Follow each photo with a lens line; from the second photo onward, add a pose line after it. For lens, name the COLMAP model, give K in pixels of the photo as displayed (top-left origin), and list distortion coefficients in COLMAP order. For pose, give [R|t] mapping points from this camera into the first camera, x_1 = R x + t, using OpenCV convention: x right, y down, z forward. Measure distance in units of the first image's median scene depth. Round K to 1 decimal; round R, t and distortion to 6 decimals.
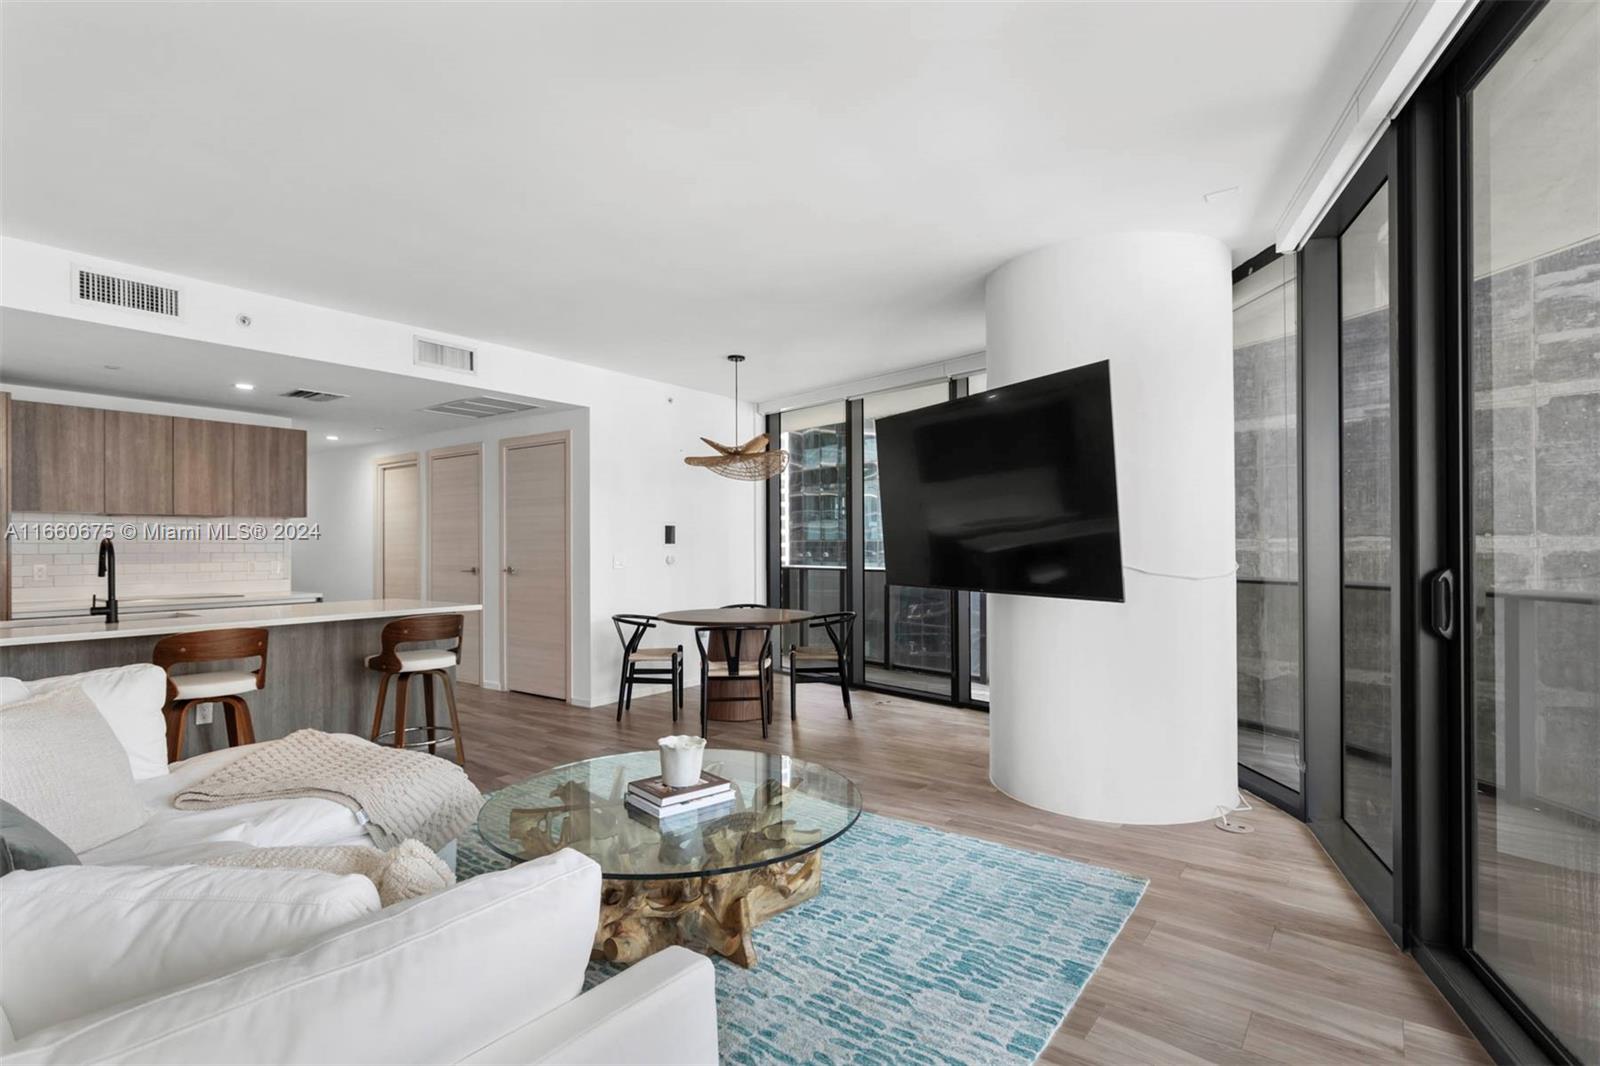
lens RADIAL K [[782.5, 0, 801.2], [0, 782.5, 540.8], [0, 0, 1]] dist [-0.009207, 0.004659]
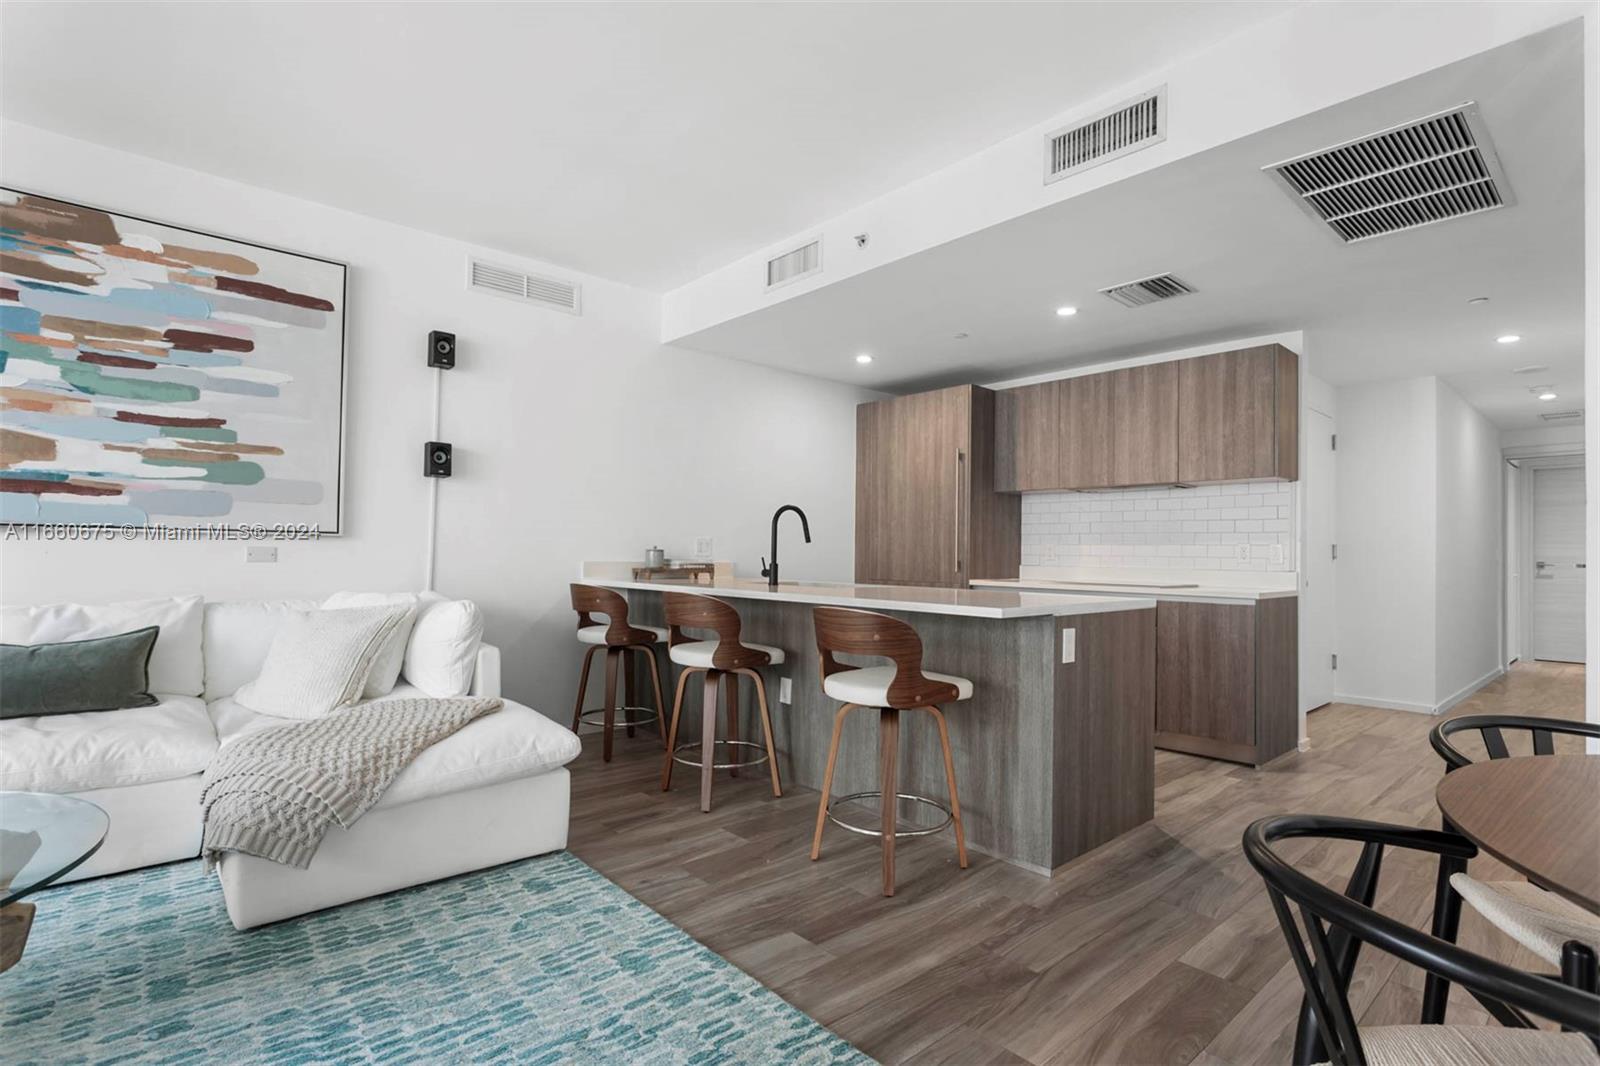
lens RADIAL K [[769.9, 0, 805.3], [0, 769.9, 538.6], [0, 0, 1]] dist [-0.011490, 0.006016]
pose [[-0.207803, -0.014463, -0.978064, 0.077628], [-0.007531, 0.999885, -0.013185, 0.035765], [0.978142, 0.004626, -0.207888, 0.793596]]
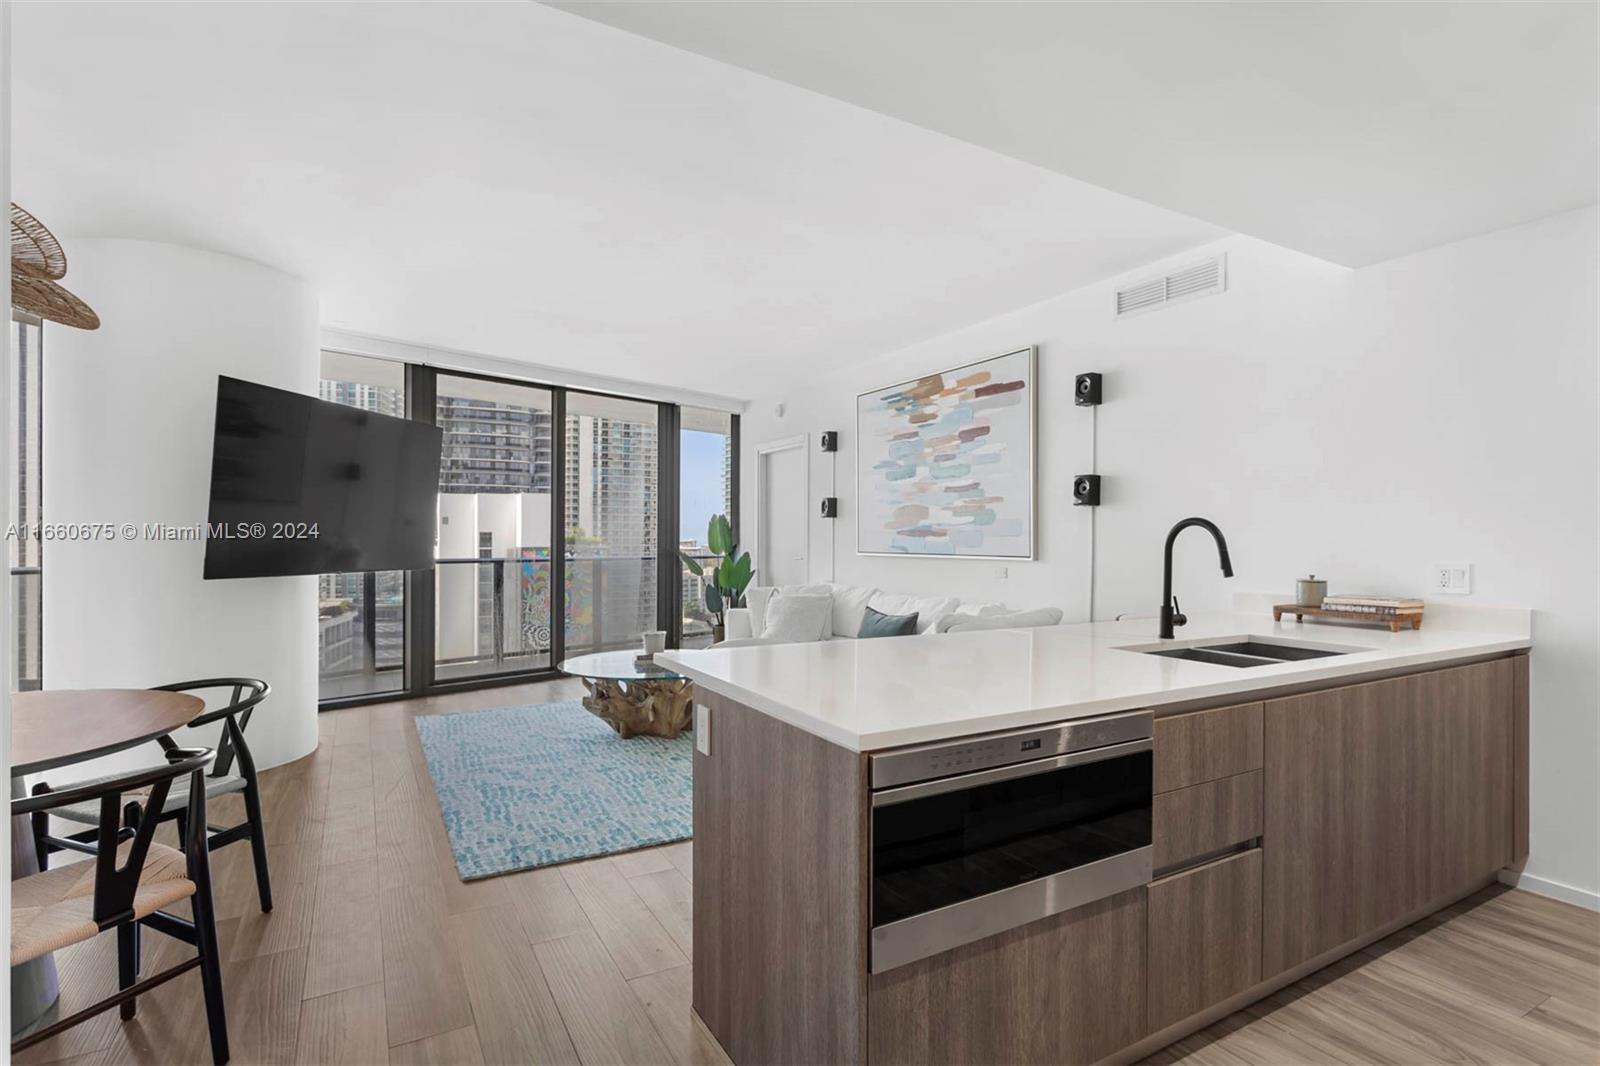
lens RADIAL K [[789.5, 0, 800.2], [0, 789.5, 539.6], [0, 0, 1]] dist [-0.008527, 0.001885]
pose [[-0.912288, 0.002055, 0.409545, -0.548936], [-0.001029, 0.999973, -0.007309, 0.014060], [-0.409549, -0.007089, -0.912261, 1.130420]]
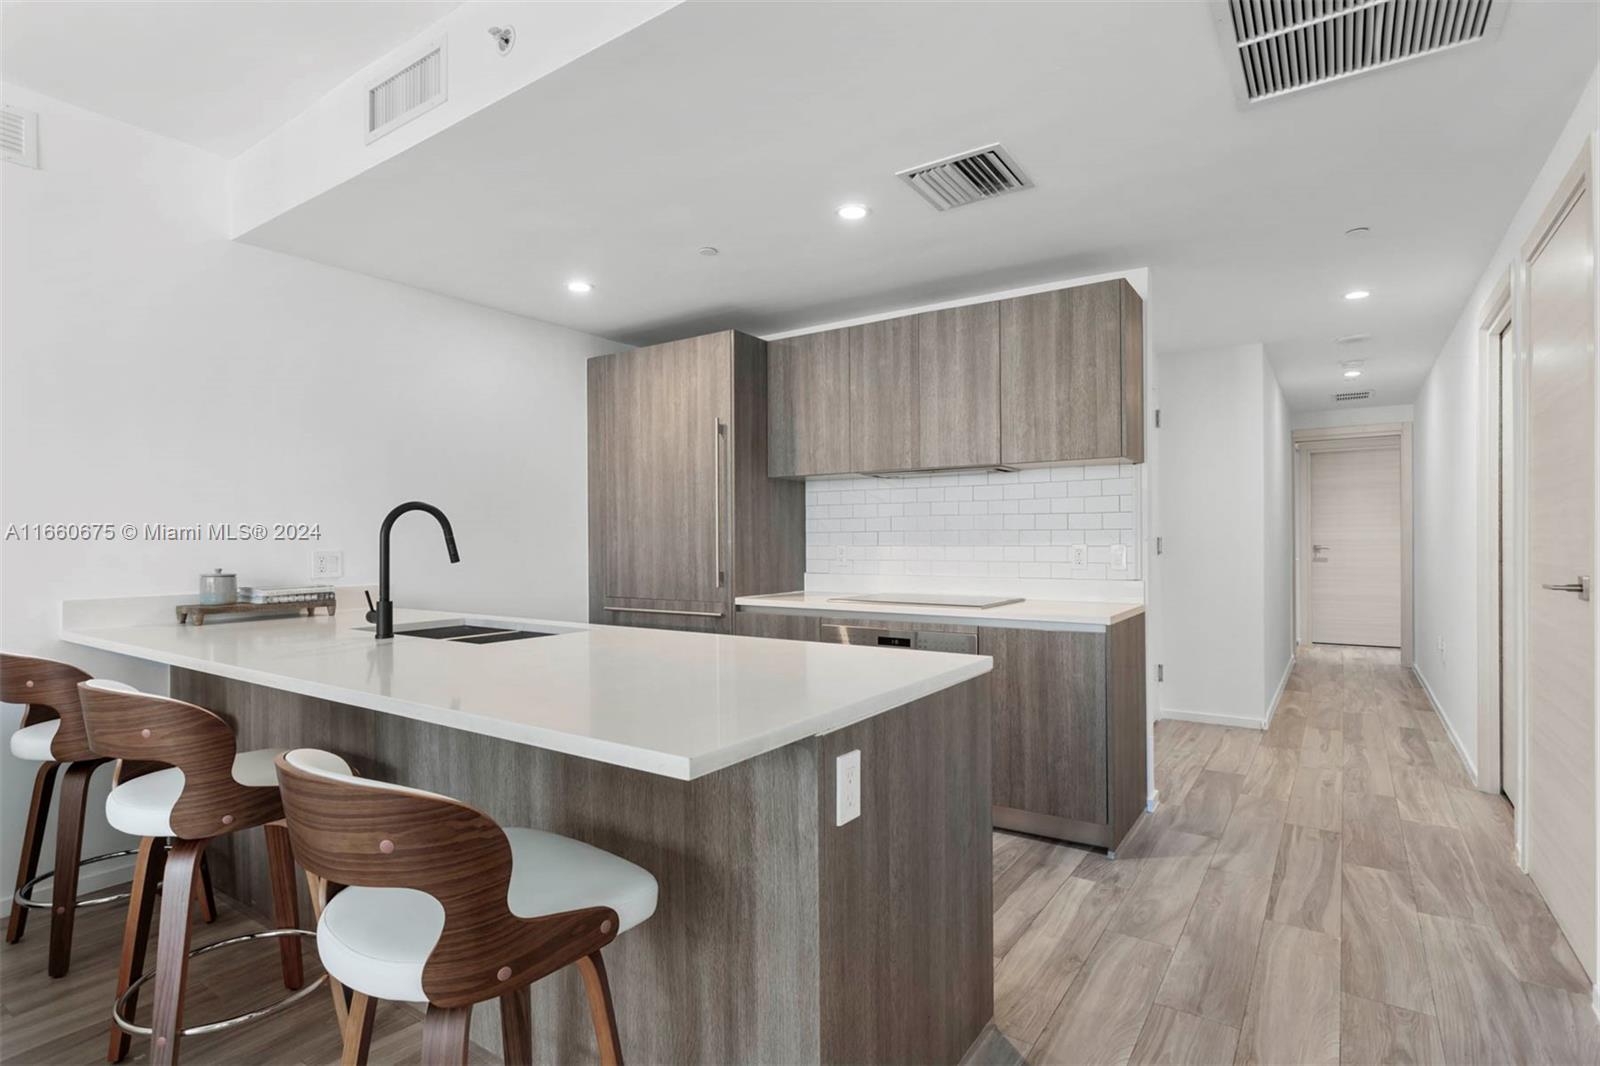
lens RADIAL K [[789.5, 0, 800.2], [0, 789.5, 539.6], [0, 0, 1]] dist [-0.008527, 0.001885]
pose [[0.028179, 0.007467, -0.999575, -0.155563], [0.012044, 0.999897, 0.007809, 0.016991], [0.999530, -0.012258, 0.028086, 0.829859]]
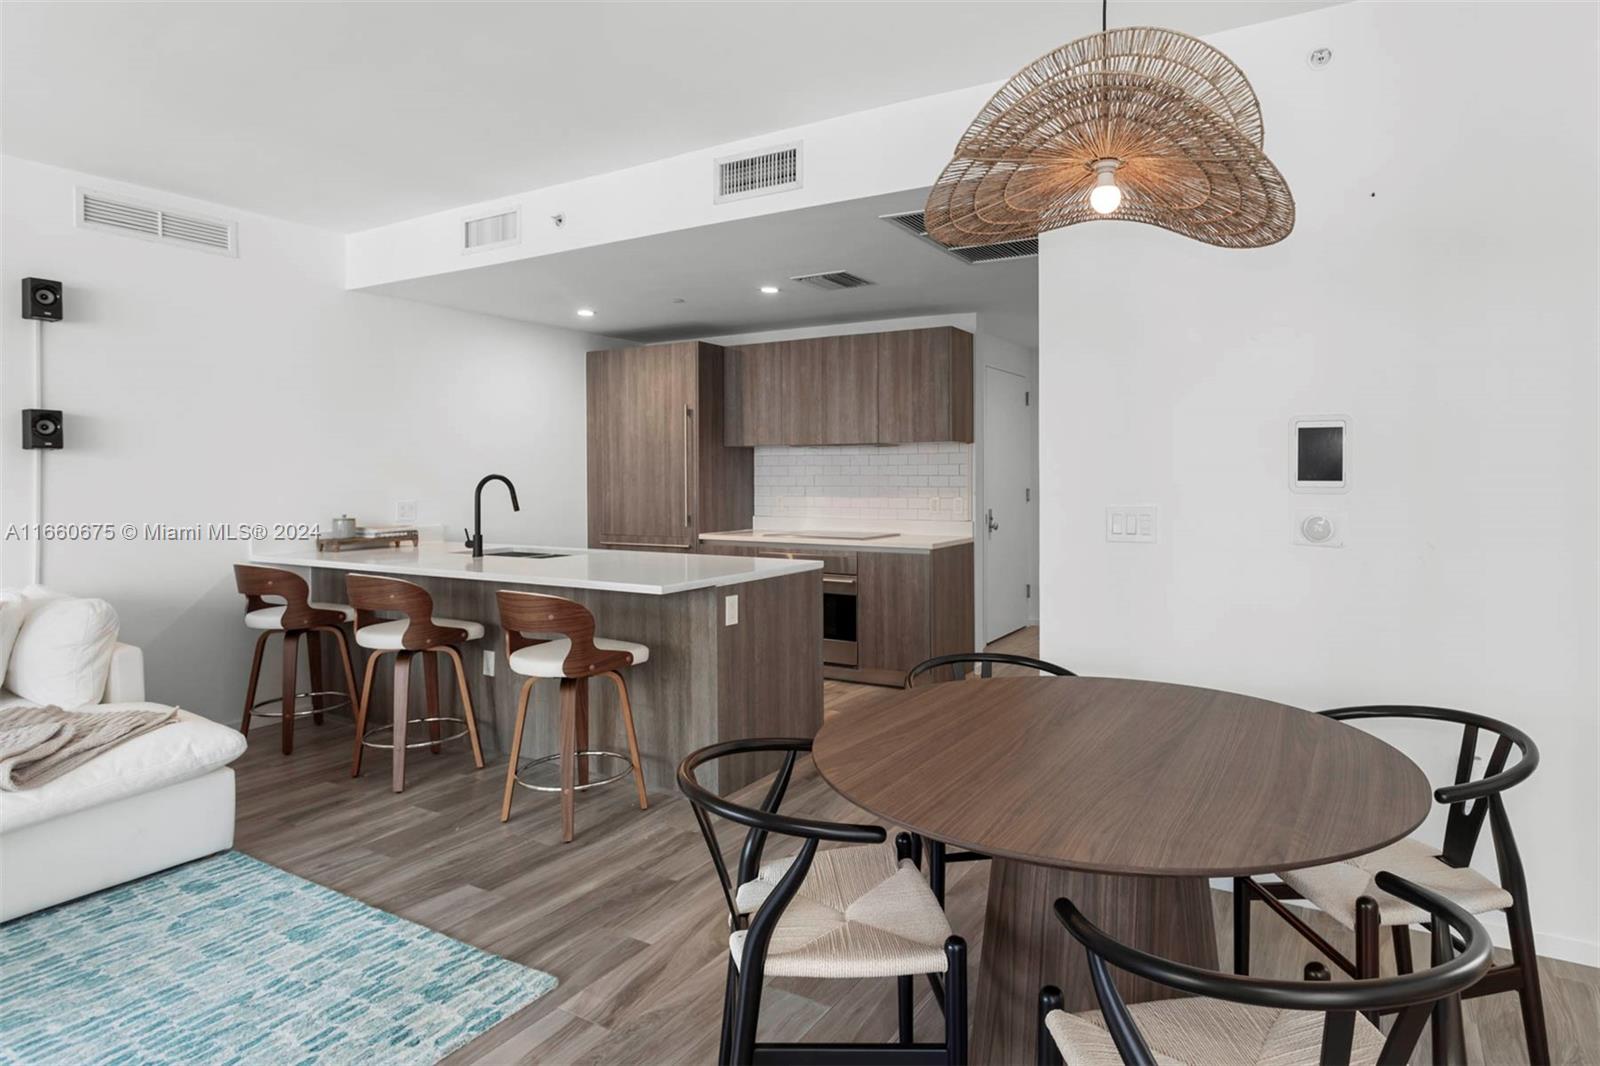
lens RADIAL K [[869.7, 0, 874.4], [0, 869.7, 484.4], [0, 0, 1]] dist [0.002863, 0.001126]
pose [[0.119700, 0.017379, -0.992658, 0.206578], [0.008297, 0.999794, 0.018505, -0.004439], [0.992775, -0.010451, 0.119531, 0.874950]]
